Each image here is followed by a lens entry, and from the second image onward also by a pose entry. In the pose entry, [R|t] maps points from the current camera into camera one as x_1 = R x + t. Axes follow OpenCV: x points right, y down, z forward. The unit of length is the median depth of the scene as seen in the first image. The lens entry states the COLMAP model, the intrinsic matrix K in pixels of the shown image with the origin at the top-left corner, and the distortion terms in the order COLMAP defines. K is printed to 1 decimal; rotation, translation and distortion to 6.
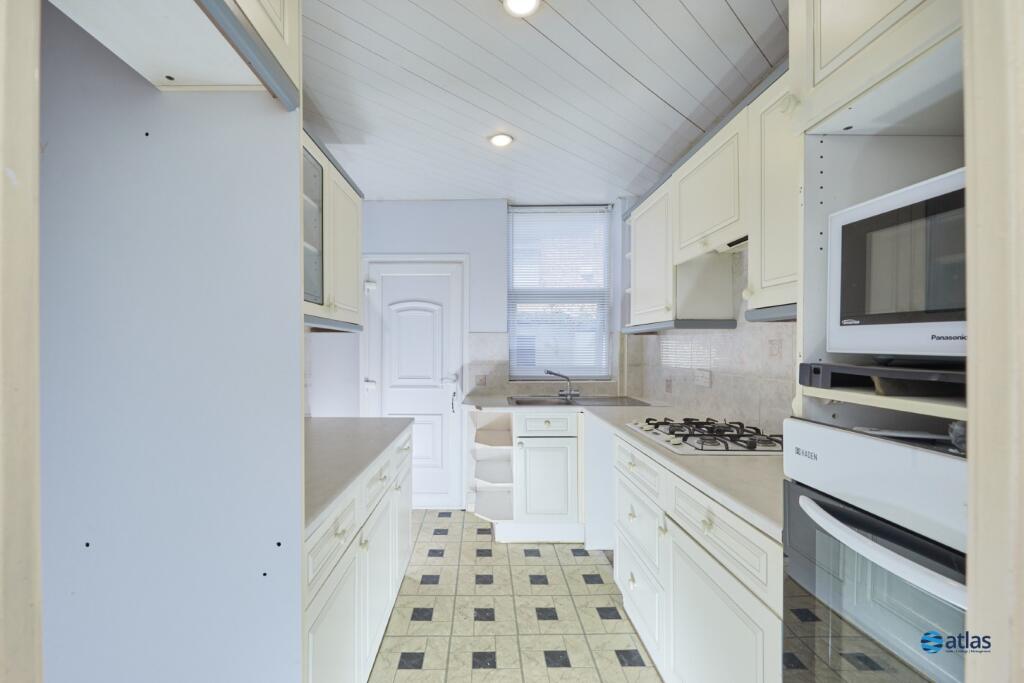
lens RADIAL K [[410.0, 0, 512.0], [0, 410.0, 341.5], [0, 0, 1]] dist [0.000437, -0.005355]
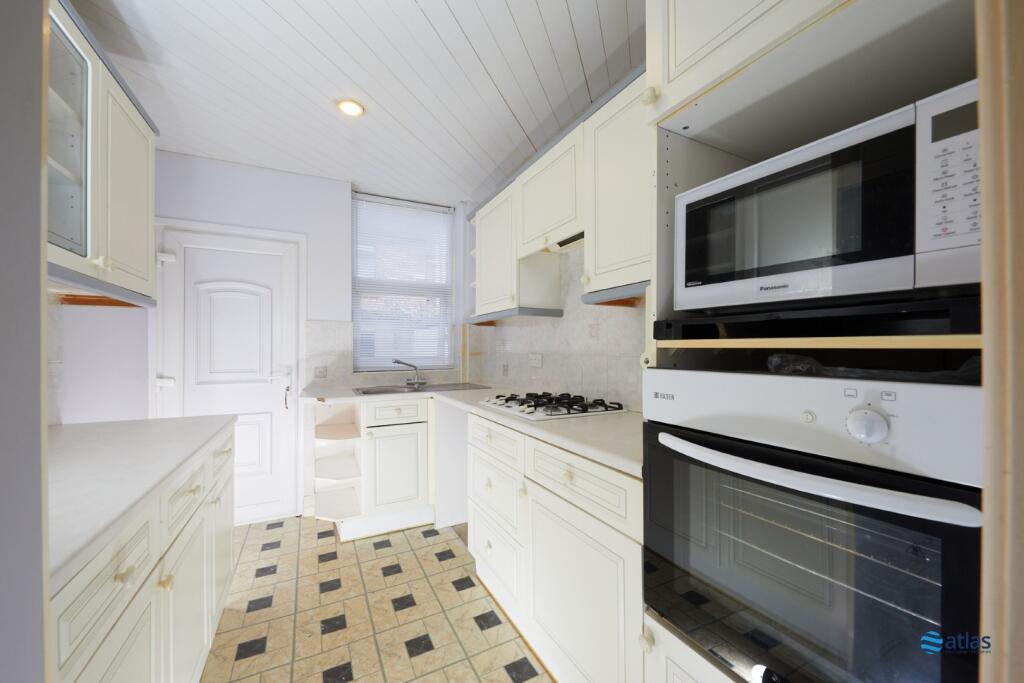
lens RADIAL K [[362.9, 0, 512.0], [0, 362.9, 341.5], [0, 0, 1]] dist [0.007120, -0.007165]
pose [[0.905608, -0.004778, 0.424088, -0.043580], [0.008289, 0.999945, -0.006435, 0.045925], [-0.424034, 0.009343, 0.905598, 0.091704]]
